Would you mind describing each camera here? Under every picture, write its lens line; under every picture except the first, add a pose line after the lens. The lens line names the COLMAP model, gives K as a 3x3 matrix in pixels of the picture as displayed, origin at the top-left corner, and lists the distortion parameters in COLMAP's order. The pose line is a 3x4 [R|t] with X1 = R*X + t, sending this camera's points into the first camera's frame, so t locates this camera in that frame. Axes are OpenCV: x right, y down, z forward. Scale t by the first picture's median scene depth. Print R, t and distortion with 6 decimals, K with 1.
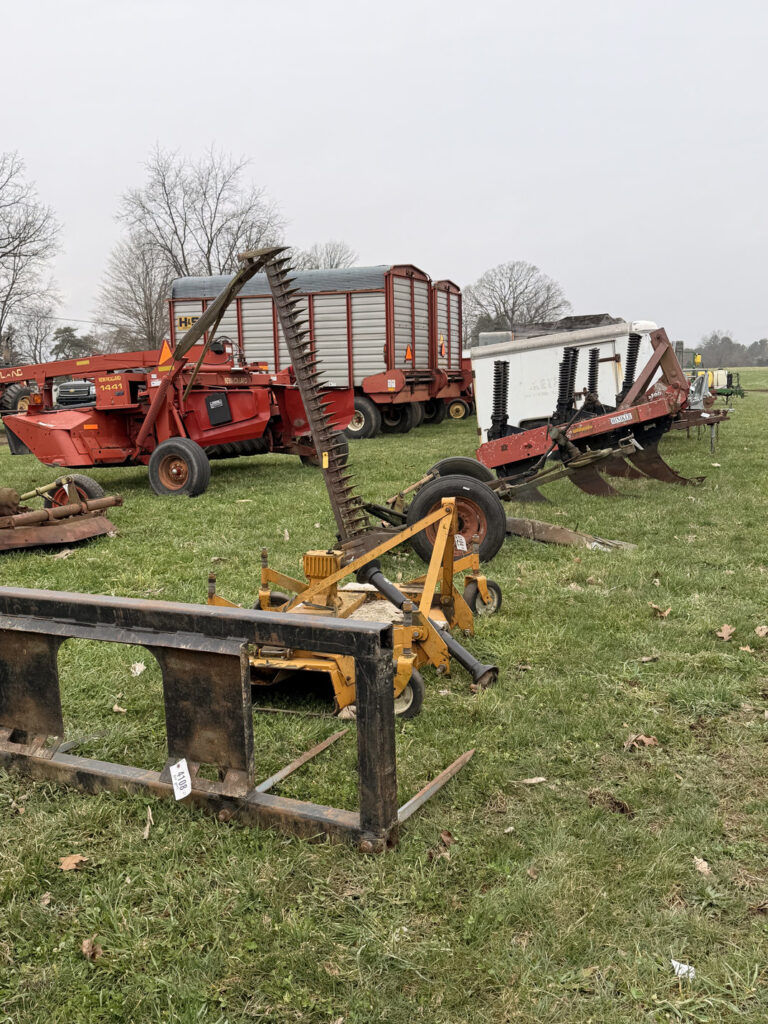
lens RADIAL K [[1048.3, 0, 383.3], [0, 1048.3, 510.6], [0, 0, 1]] dist [0.043684, 0.000000]
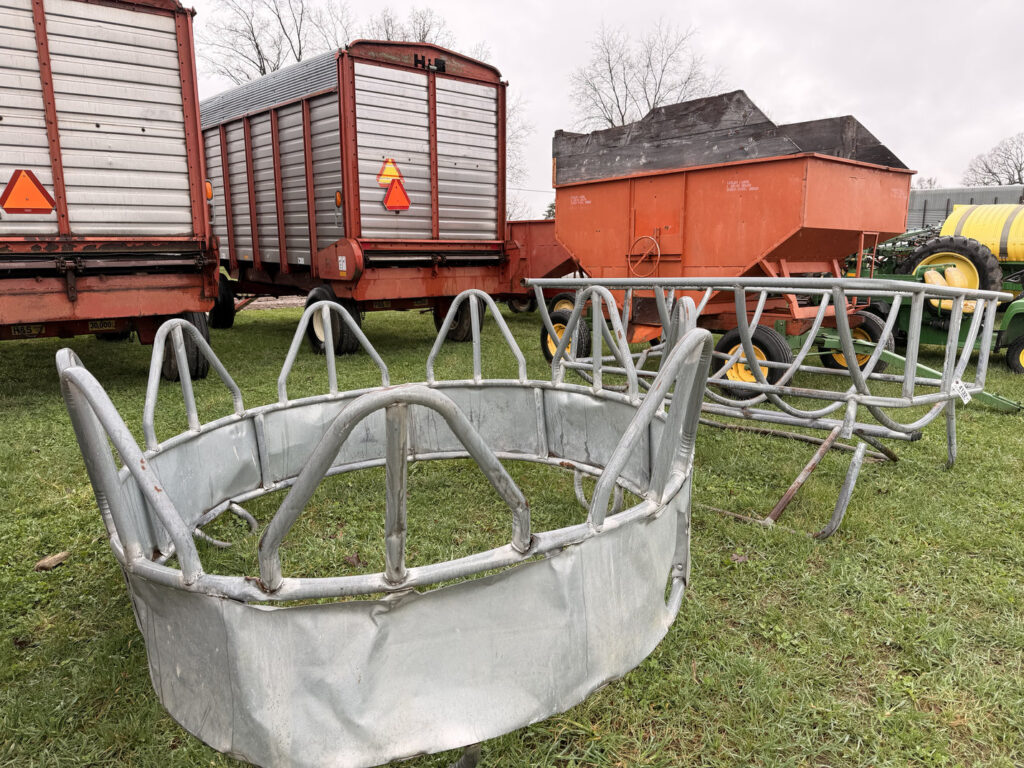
lens RADIAL K [[742.8, 0, 513.6], [0, 742.8, 390.0], [0, 0, 1]] dist [0.012433, -0.021930]
pose [[0.878369, 0.109370, -0.465302, 0.101906], [-0.073191, 0.992765, 0.095187, -0.036968], [0.472346, -0.049554, 0.880019, 0.258919]]
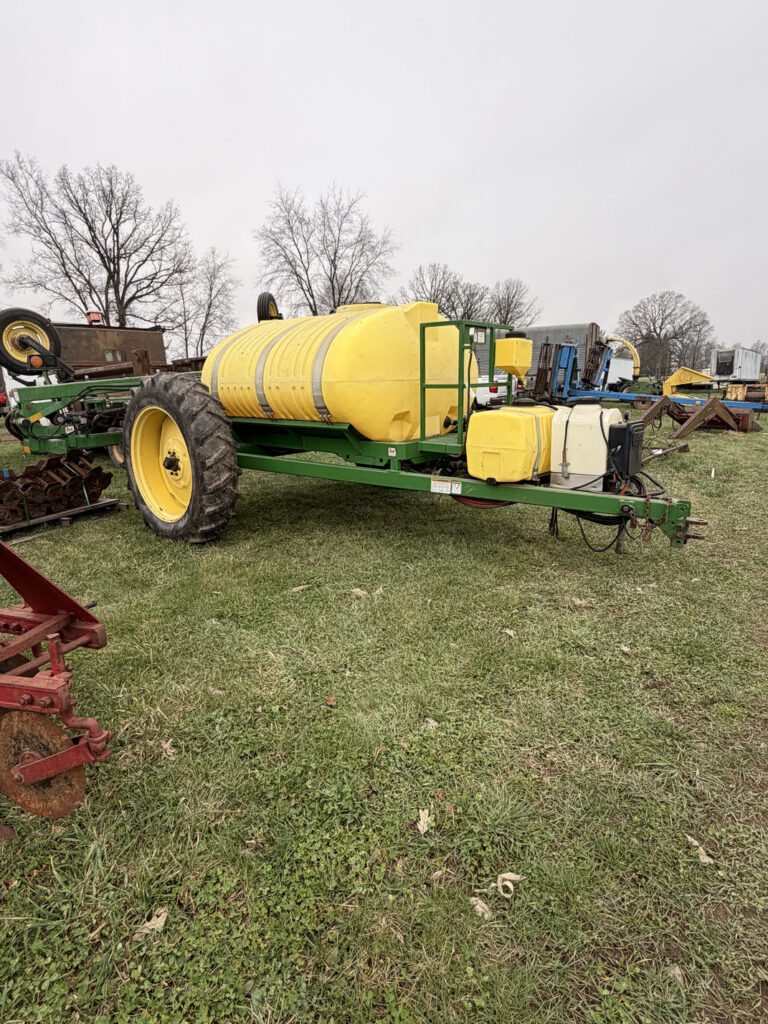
lens RADIAL K [[543.3, 0, 387.6], [0, 543.3, 509.6], [0, 0, 1]] dist [0.001971, 0.000815]
pose [[0.931049, 0.088948, -0.353888, 0.154716], [-0.046923, 0.990968, 0.125625, -0.059271], [0.361866, -0.100358, 0.926813, 0.421511]]
